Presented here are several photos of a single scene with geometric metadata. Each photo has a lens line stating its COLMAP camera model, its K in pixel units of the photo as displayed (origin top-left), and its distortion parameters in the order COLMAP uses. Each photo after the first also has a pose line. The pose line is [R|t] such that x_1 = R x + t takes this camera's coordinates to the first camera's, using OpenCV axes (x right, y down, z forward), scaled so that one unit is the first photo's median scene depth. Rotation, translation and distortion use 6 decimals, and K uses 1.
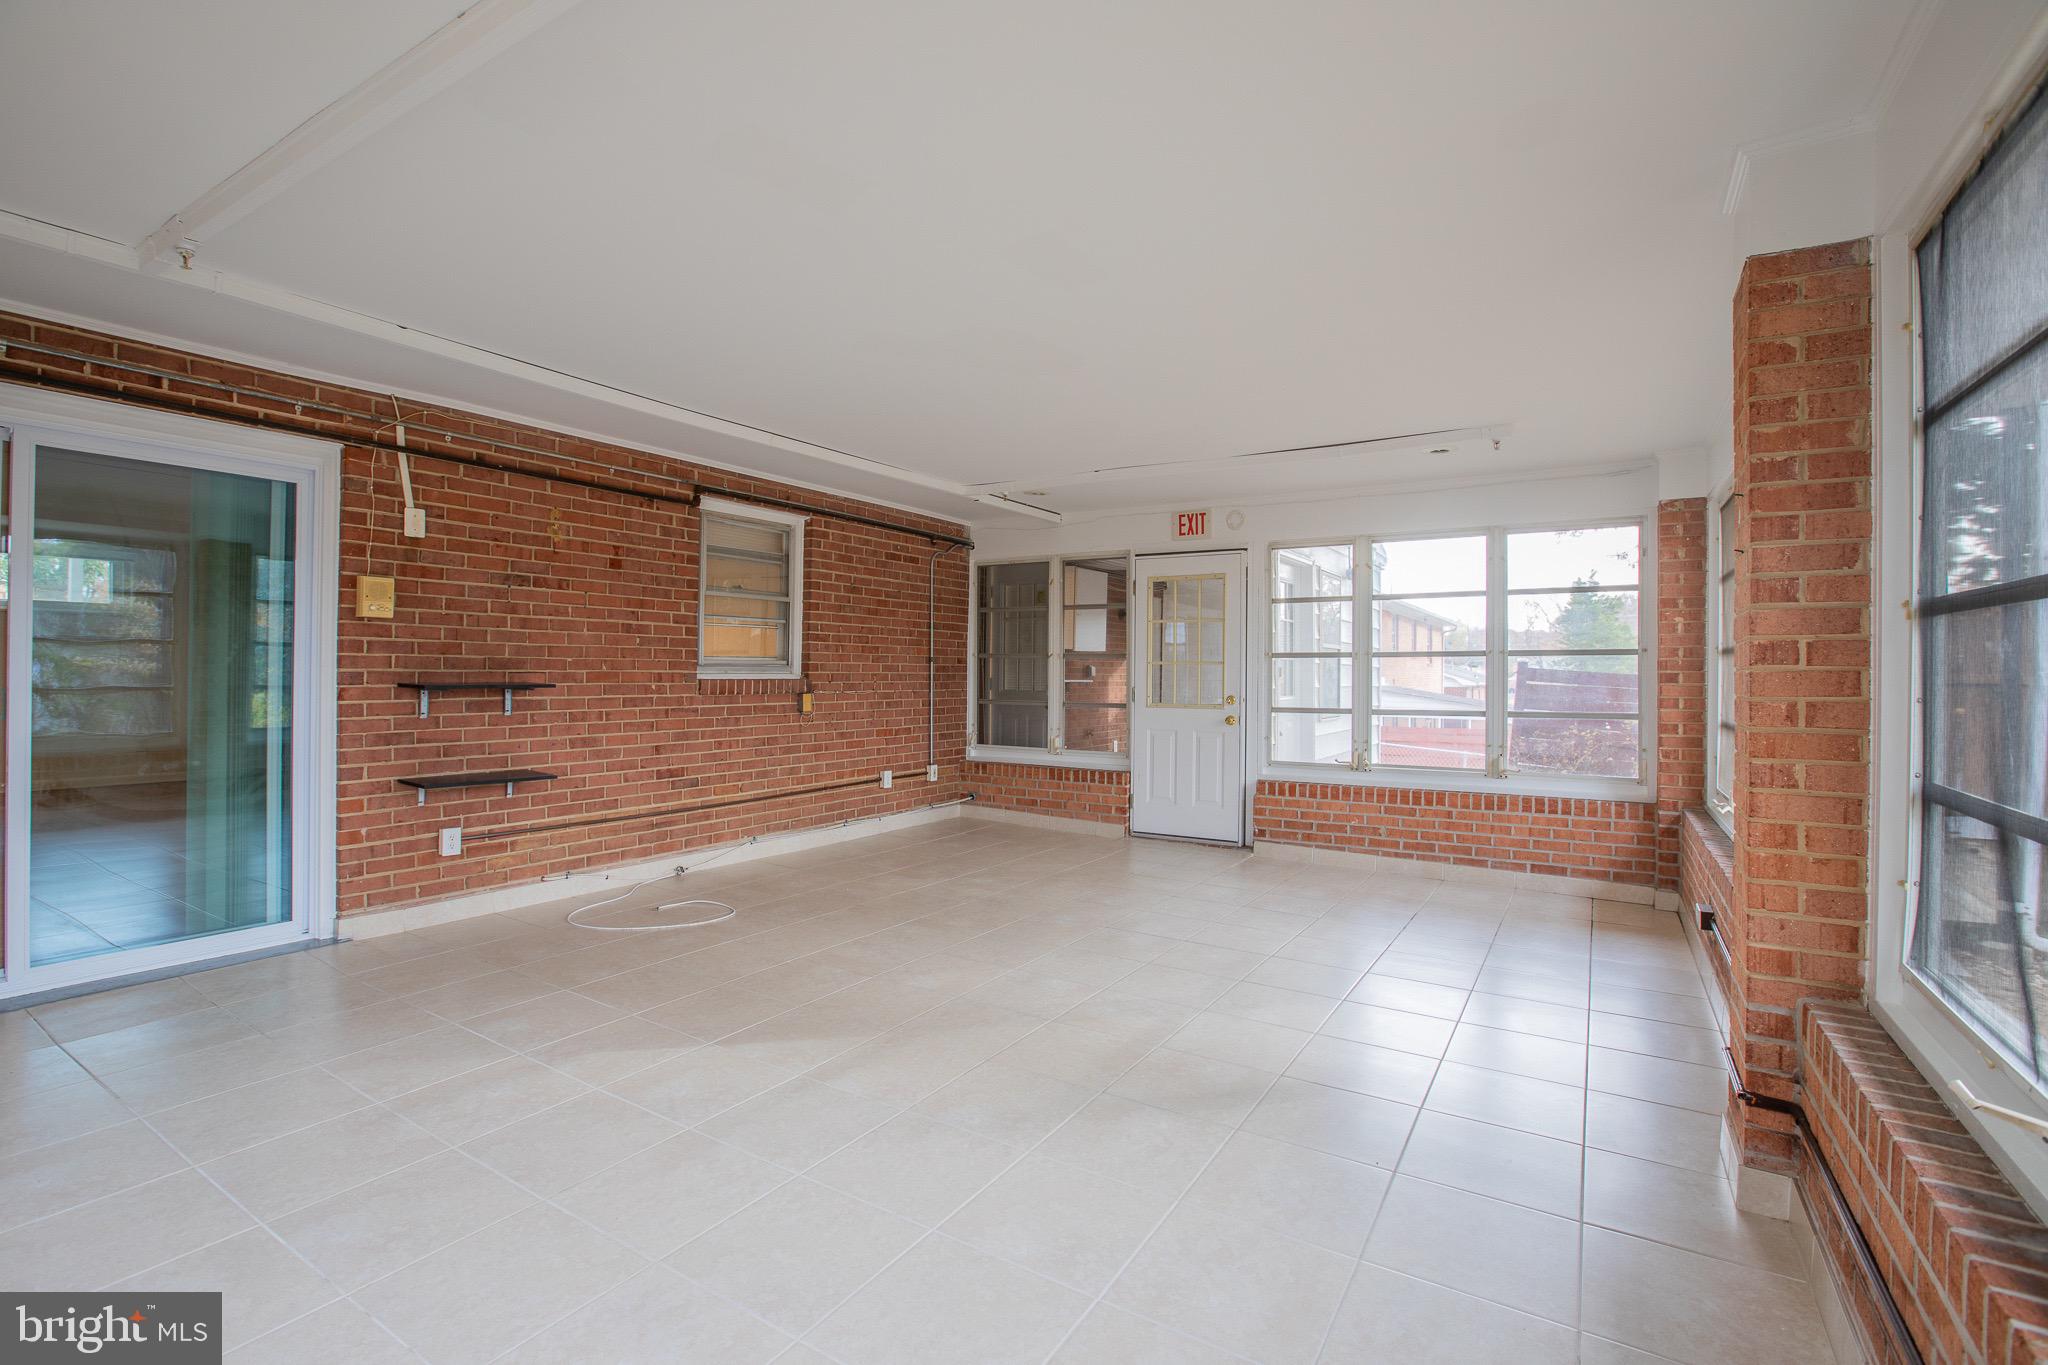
lens RADIAL K [[934.7, 0, 1013.3], [0, 934.7, 676.0], [0, 0, 1]] dist [-0.031880, 0.001294]
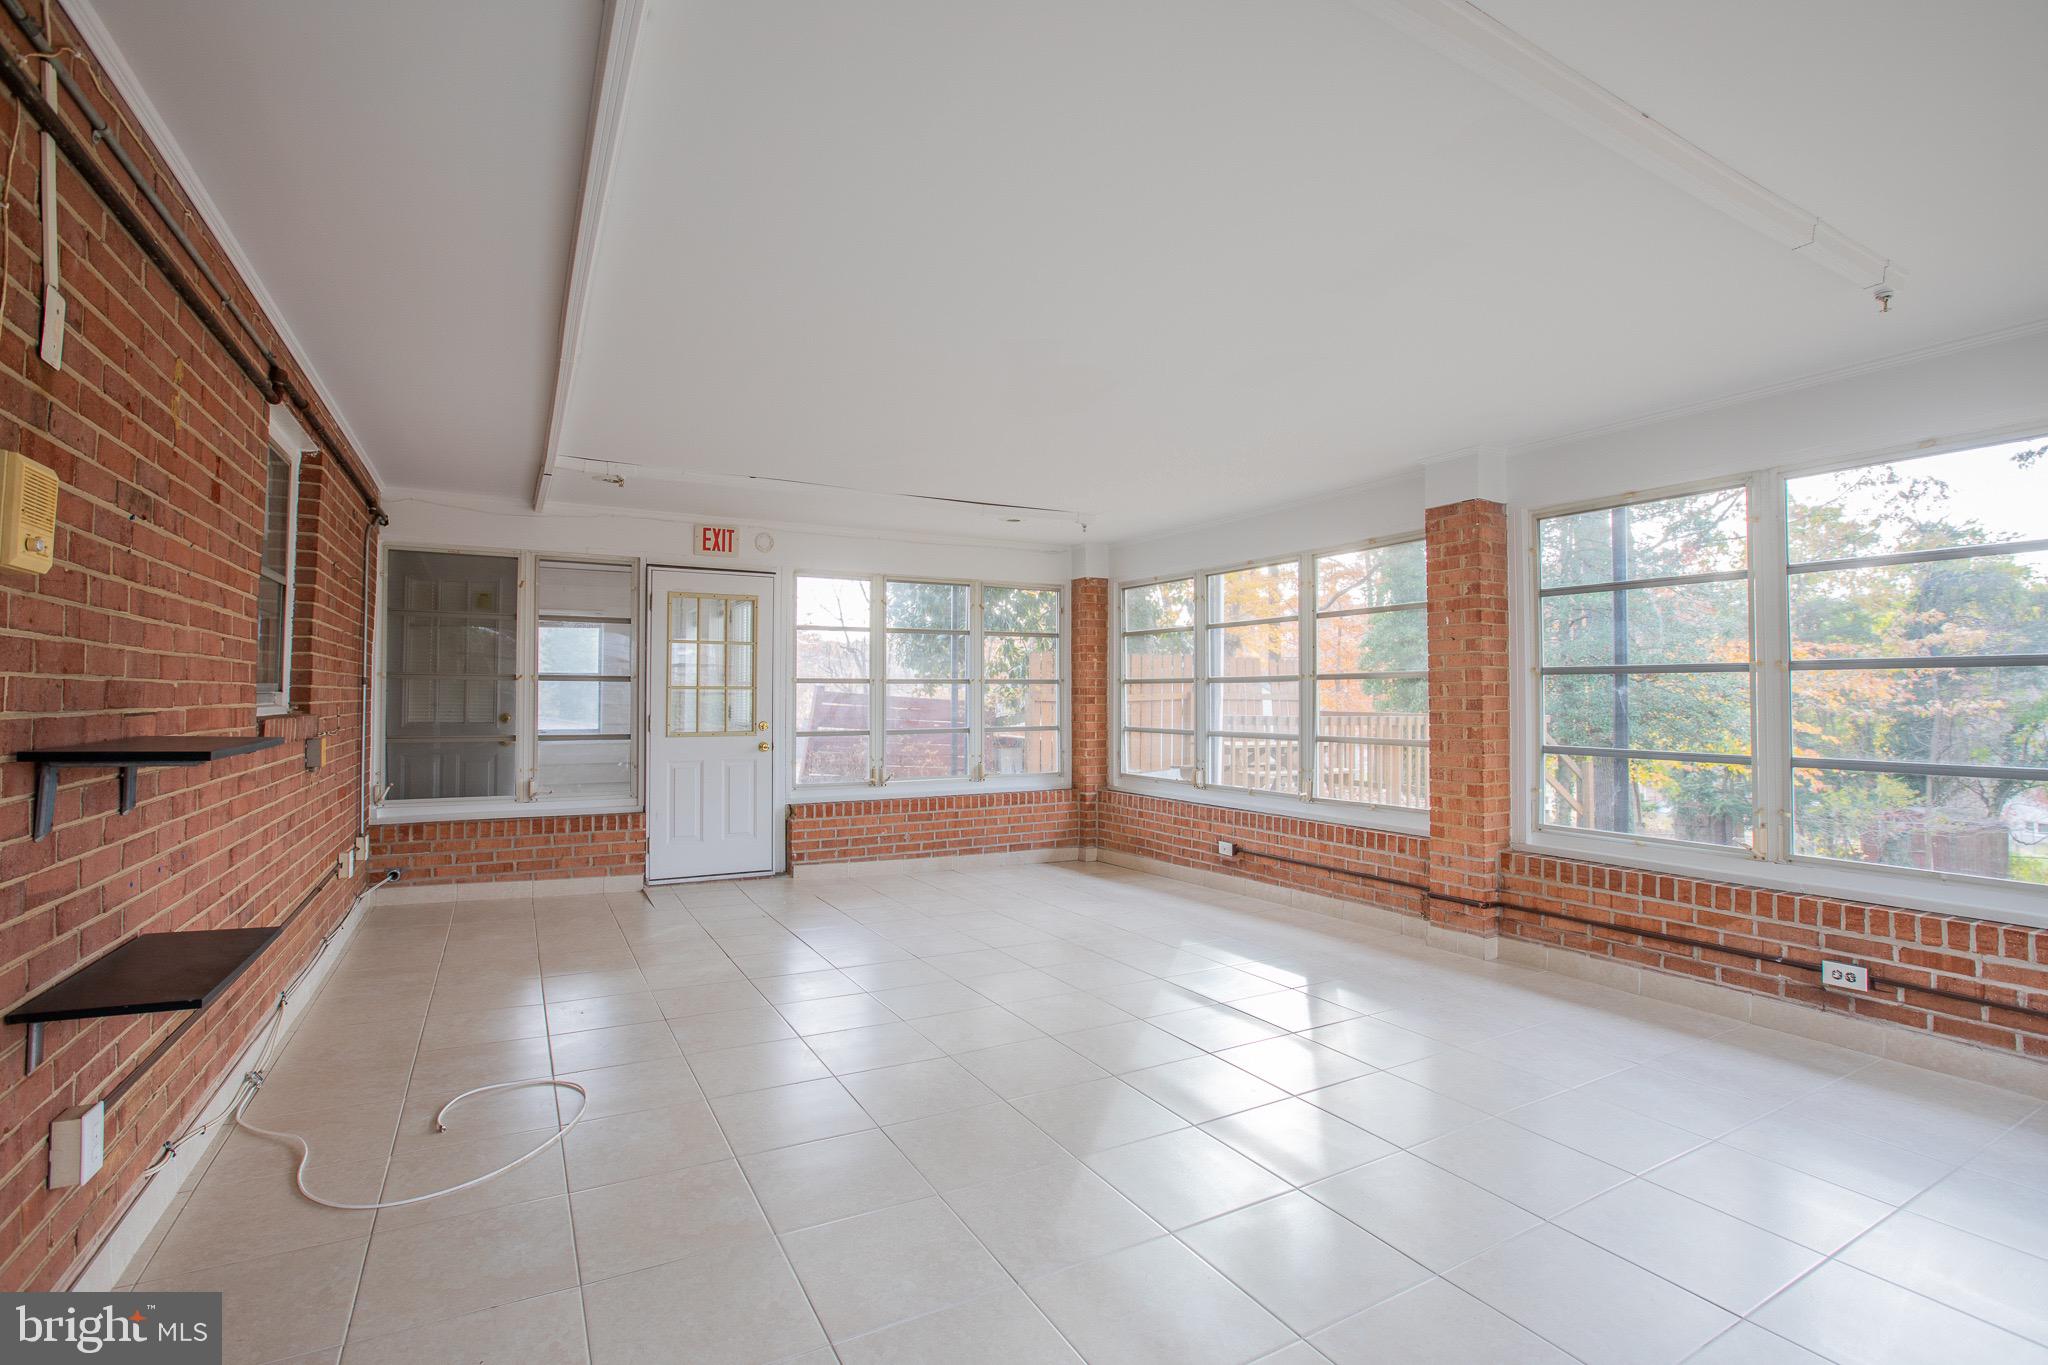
lens RADIAL K [[934.7, 0, 1009.3], [0, 934.7, 685.0], [0, 0, 1]] dist [-0.031880, 0.001294]
pose [[0.505477, 0.006514, 0.862815, -0.490408], [0.004668, 0.999936, -0.010284, -0.006185], [-0.862827, 0.009226, 0.505414, 0.290367]]
